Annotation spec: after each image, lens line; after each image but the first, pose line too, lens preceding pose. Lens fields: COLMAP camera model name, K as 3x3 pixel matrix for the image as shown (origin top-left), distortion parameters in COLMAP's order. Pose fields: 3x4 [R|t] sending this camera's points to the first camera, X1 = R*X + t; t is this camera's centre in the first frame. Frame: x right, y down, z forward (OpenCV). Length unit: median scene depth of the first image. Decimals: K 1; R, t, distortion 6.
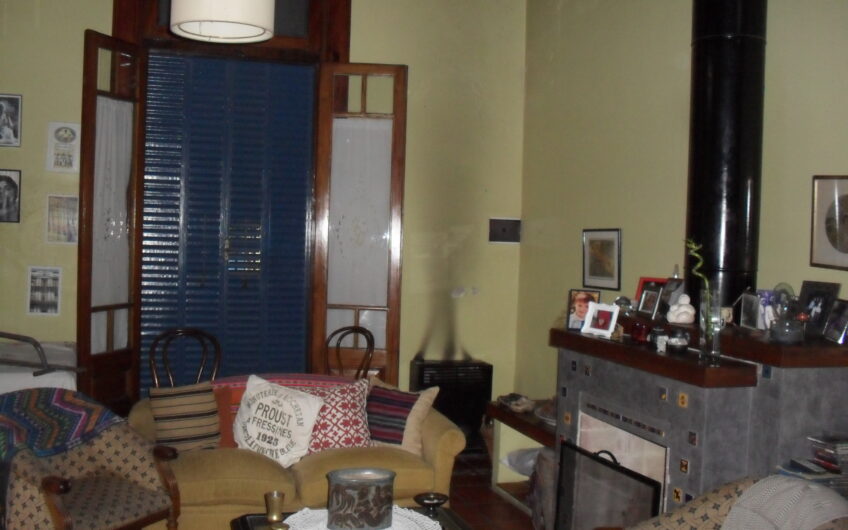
lens RADIAL K [[896.5, 0, 410.6], [0, 896.5, 265.6], [0, 0, 1]] dist [-0.223453, 0.289973]
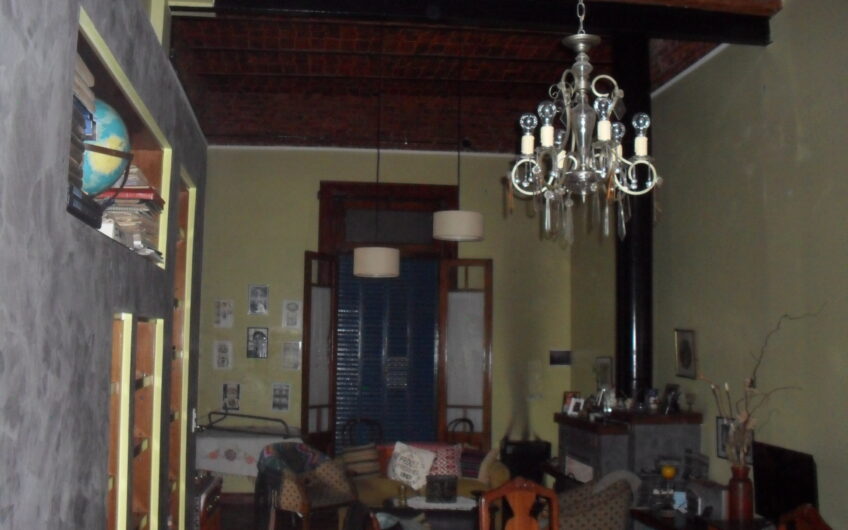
lens RADIAL K [[896.5, 0, 410.6], [0, 896.5, 265.6], [0, 0, 1]] dist [-0.223453, 0.289973]
pose [[0.980752, -0.034664, -0.192157, 0.184160], [0.008677, 0.990880, -0.134464, 0.009695], [0.195065, 0.130209, 0.972109, -0.715429]]
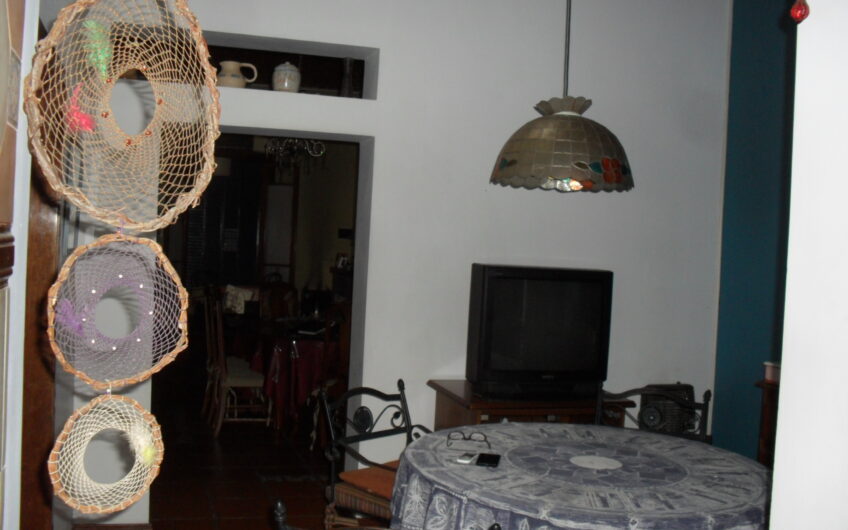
lens RADIAL K [[896.5, 0, 410.6], [0, 896.5, 265.6], [0, 0, 1]] dist [-0.223453, 0.289973]
pose [[0.999602, 0.013538, -0.024758, 0.392054], [-0.013772, 0.999862, -0.009295, 0.072588], [0.024628, 0.009632, 0.999650, -1.506765]]
